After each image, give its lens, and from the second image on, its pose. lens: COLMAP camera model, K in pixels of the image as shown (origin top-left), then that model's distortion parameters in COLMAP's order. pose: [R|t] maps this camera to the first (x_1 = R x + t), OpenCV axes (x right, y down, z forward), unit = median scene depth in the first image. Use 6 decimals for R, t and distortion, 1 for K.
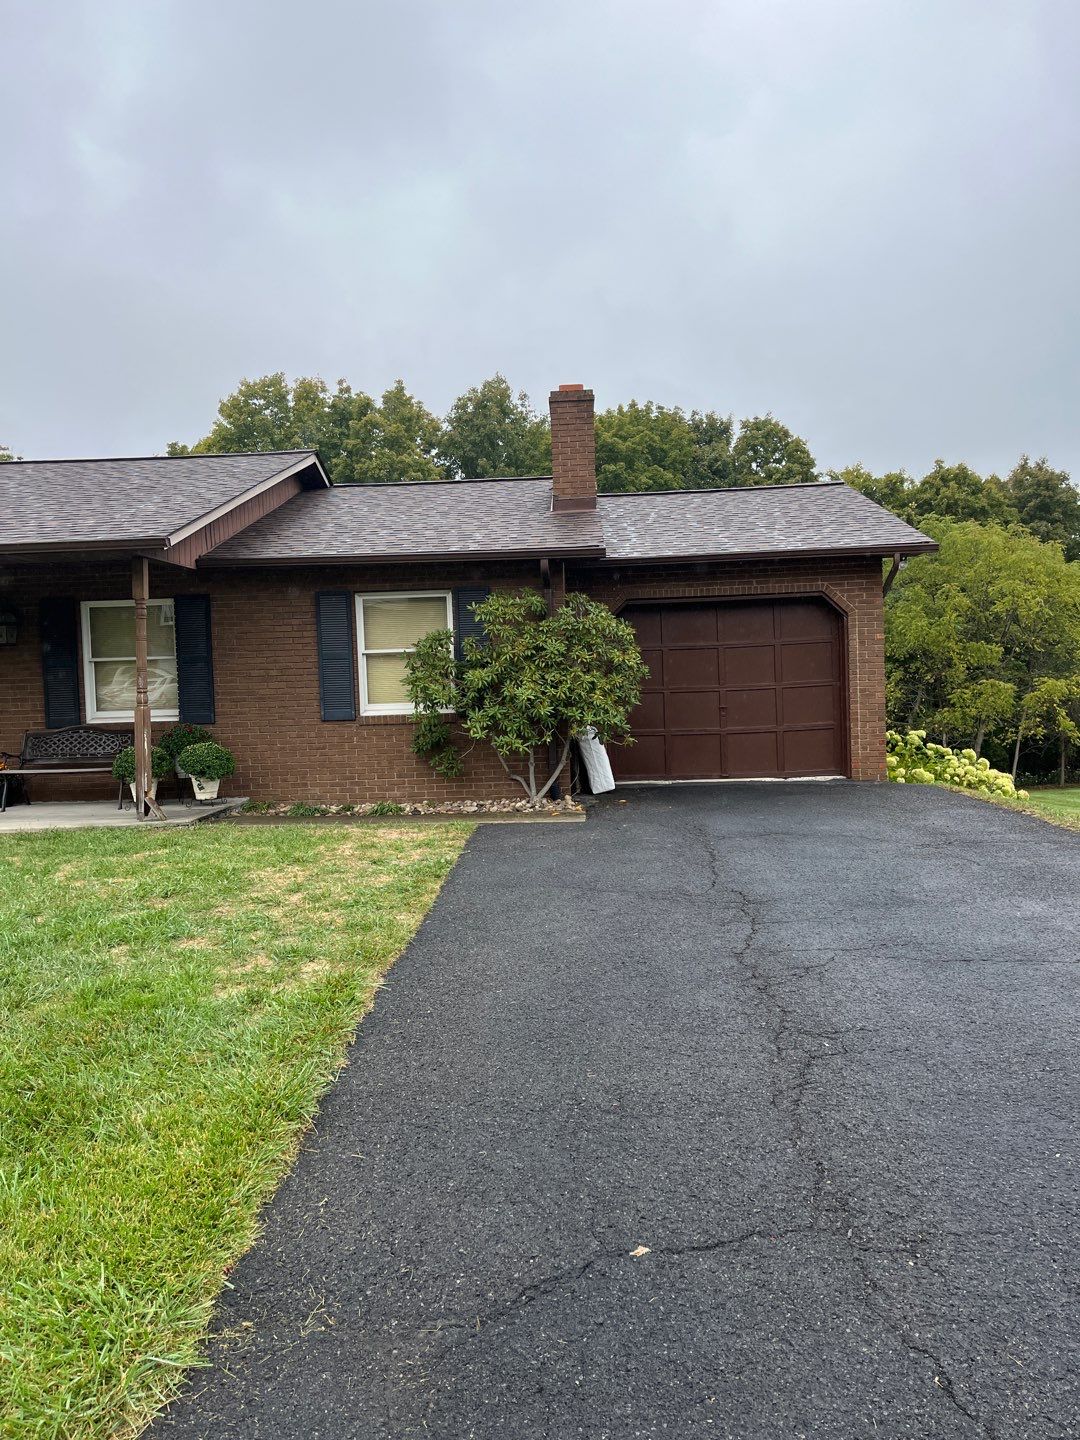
lens RADIAL K [[1079.4, 0, 526.4], [0, 1079.4, 717.9], [0, 0, 1]] dist [0.062168, -0.067862]
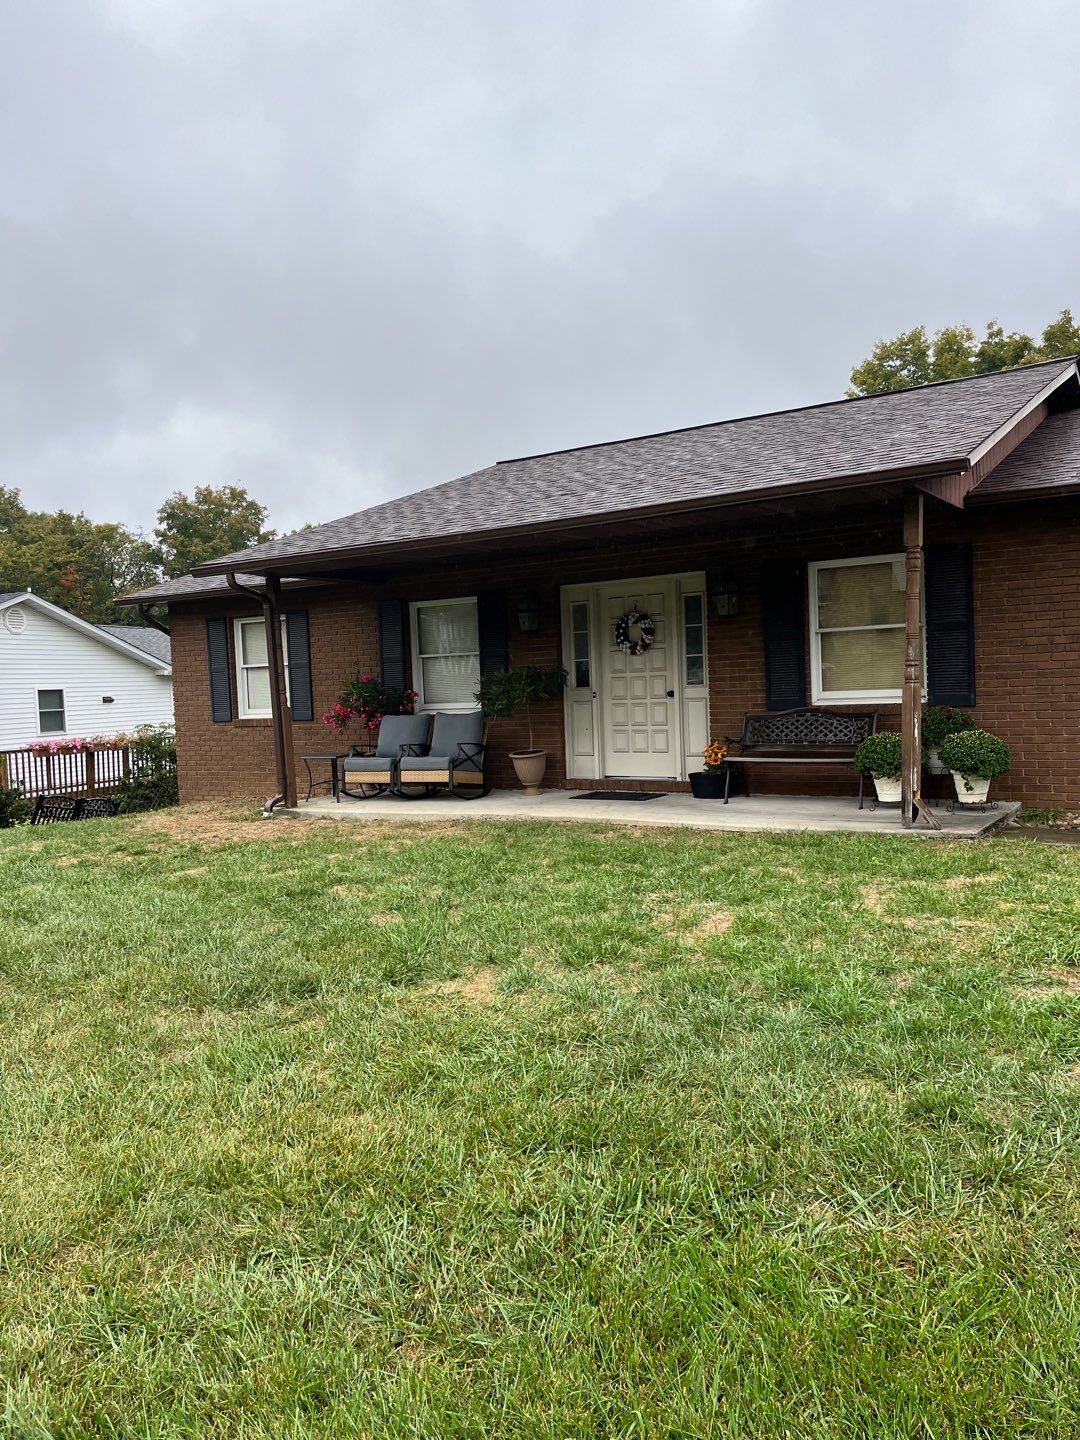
lens RADIAL K [[1079.4, 0, 537.7], [0, 1079.4, 732.0], [0, 0, 1]] dist [0.062168, -0.067862]
pose [[0.864907, 0.019236, -0.501564, -0.162522], [-0.006268, 0.999601, 0.027529, 0.003962], [0.501894, -0.020666, 0.864682, 0.153518]]
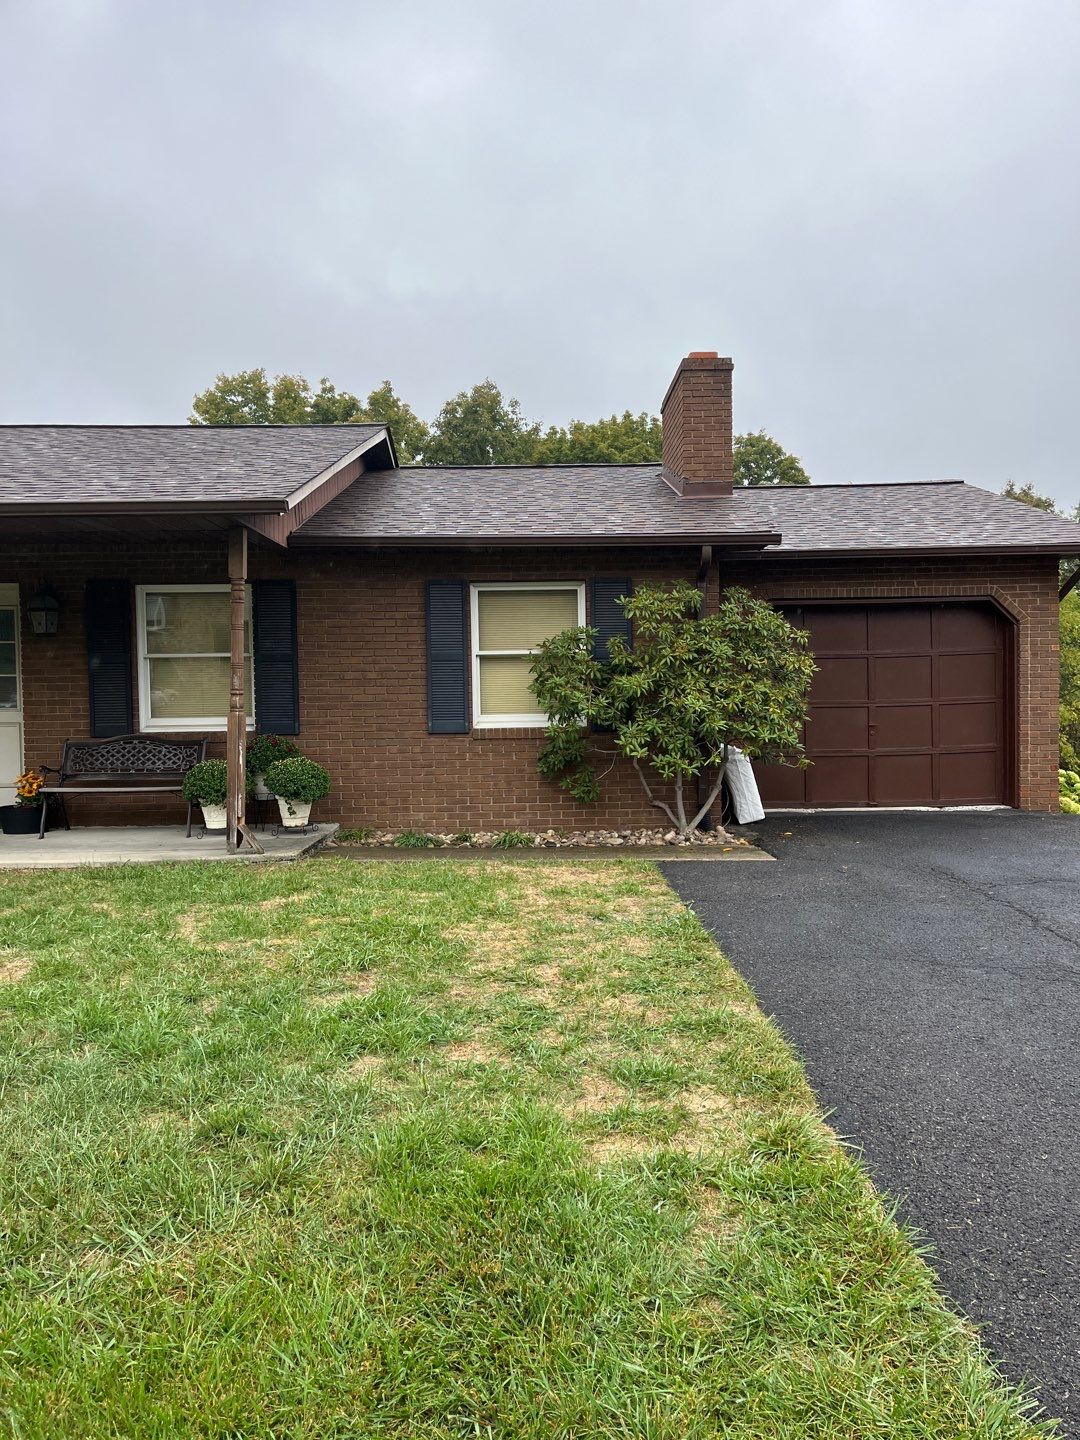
lens RADIAL K [[1079.4, 0, 546.9], [0, 1079.4, 729.6], [0, 0, 1]] dist [0.062168, -0.067862]
pose [[0.997686, 0.016022, 0.066081, -0.149721], [-0.015611, 0.999855, -0.006730, 0.003815], [-0.066180, 0.005682, 0.997792, 0.153268]]
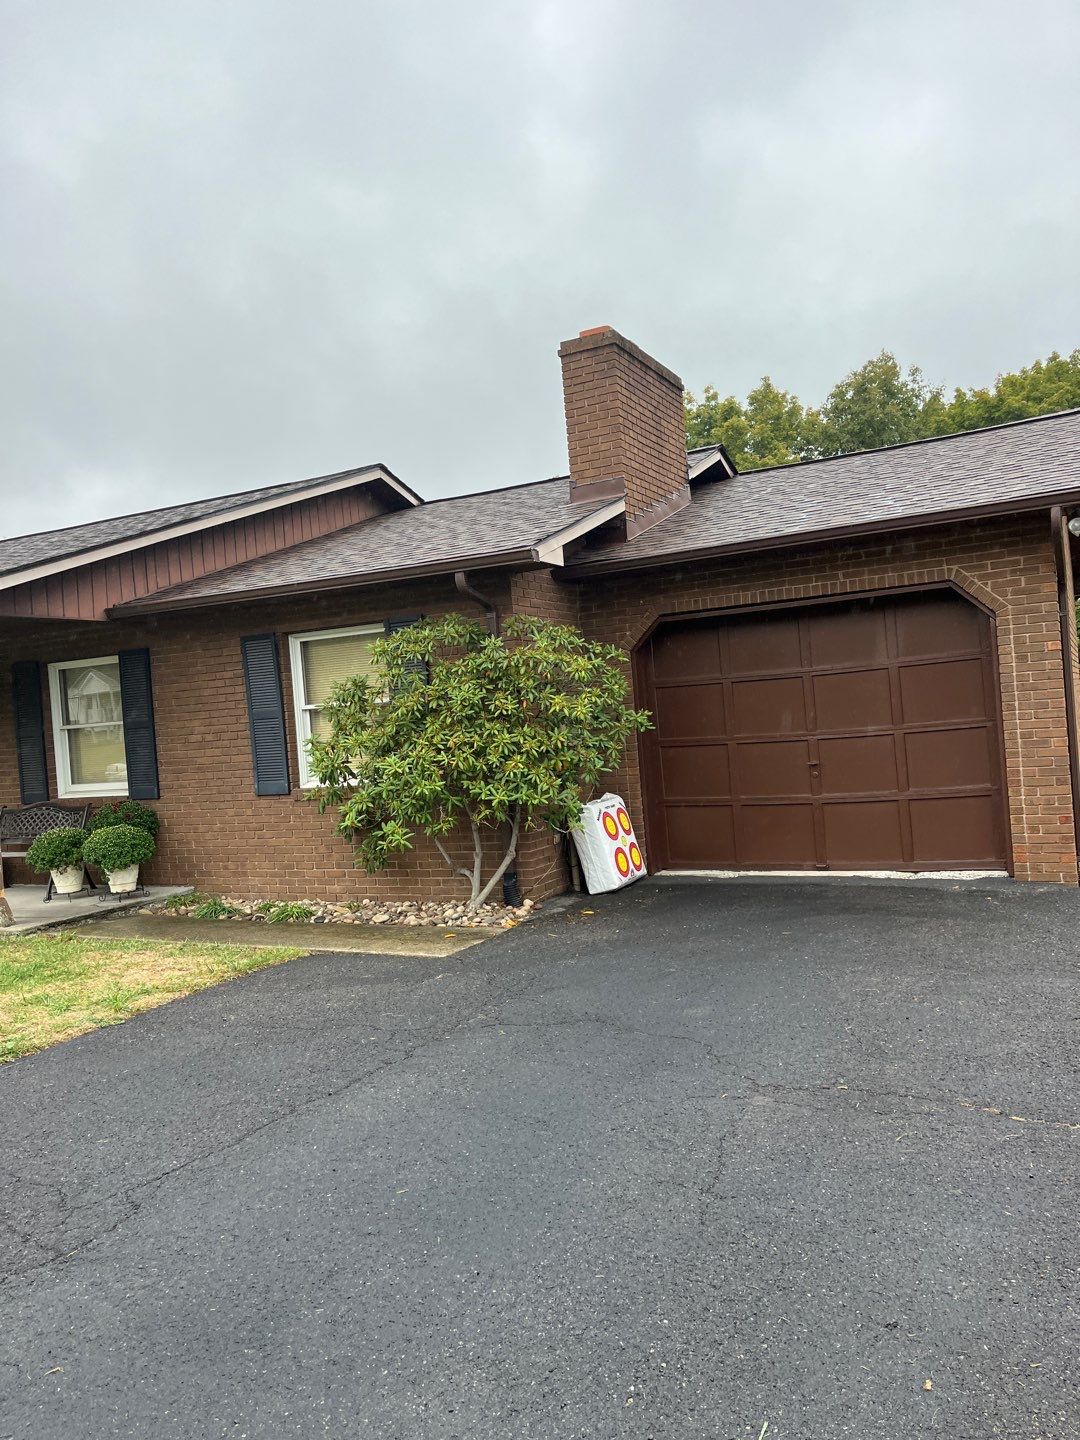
lens RADIAL K [[1079.4, 0, 534.2], [0, 1079.4, 731.0], [0, 0, 1]] dist [0.062168, -0.067862]
pose [[0.910360, -0.029262, -0.412780, 0.327948], [0.027534, 0.999569, -0.010134, -0.030764], [0.412899, -0.002140, 0.910774, 0.340866]]
